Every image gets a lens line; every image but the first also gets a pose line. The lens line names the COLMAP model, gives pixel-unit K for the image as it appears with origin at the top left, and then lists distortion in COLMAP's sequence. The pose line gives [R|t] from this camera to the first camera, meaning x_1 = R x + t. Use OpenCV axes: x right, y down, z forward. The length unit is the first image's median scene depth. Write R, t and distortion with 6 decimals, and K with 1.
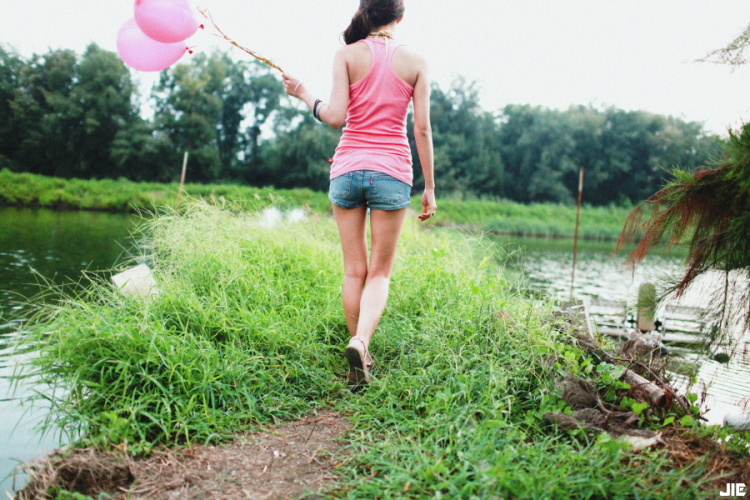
lens RADIAL K [[749.1, 0, 376.4], [0, 749.1, 247.9], [0, 0, 1]] dist [0.005796, 0.000000]
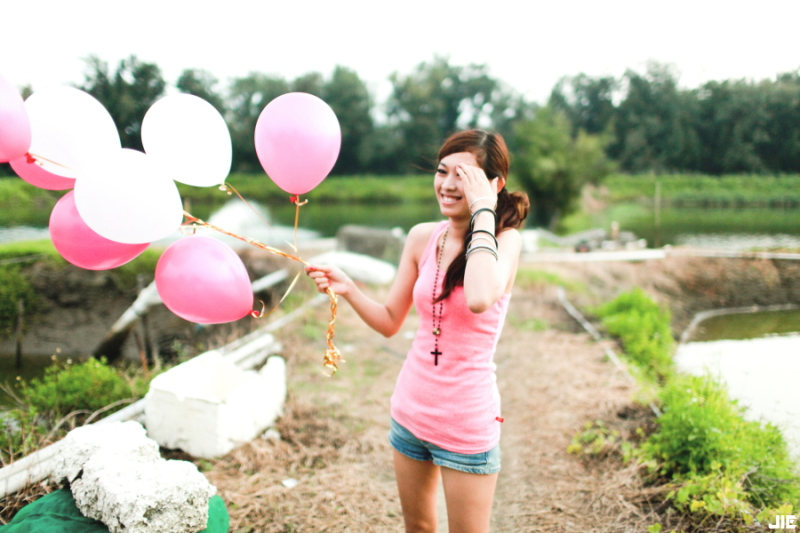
lens RADIAL K [[799.1, 0, 400.2], [0, 799.1, 266.1], [0, 0, 1]] dist [0.005796, 0.000000]
pose [[0.965186, -0.031428, -0.259668, 0.047279], [0.042731, 0.998364, 0.037996, 0.008268], [0.258049, -0.047769, 0.964950, -0.241984]]
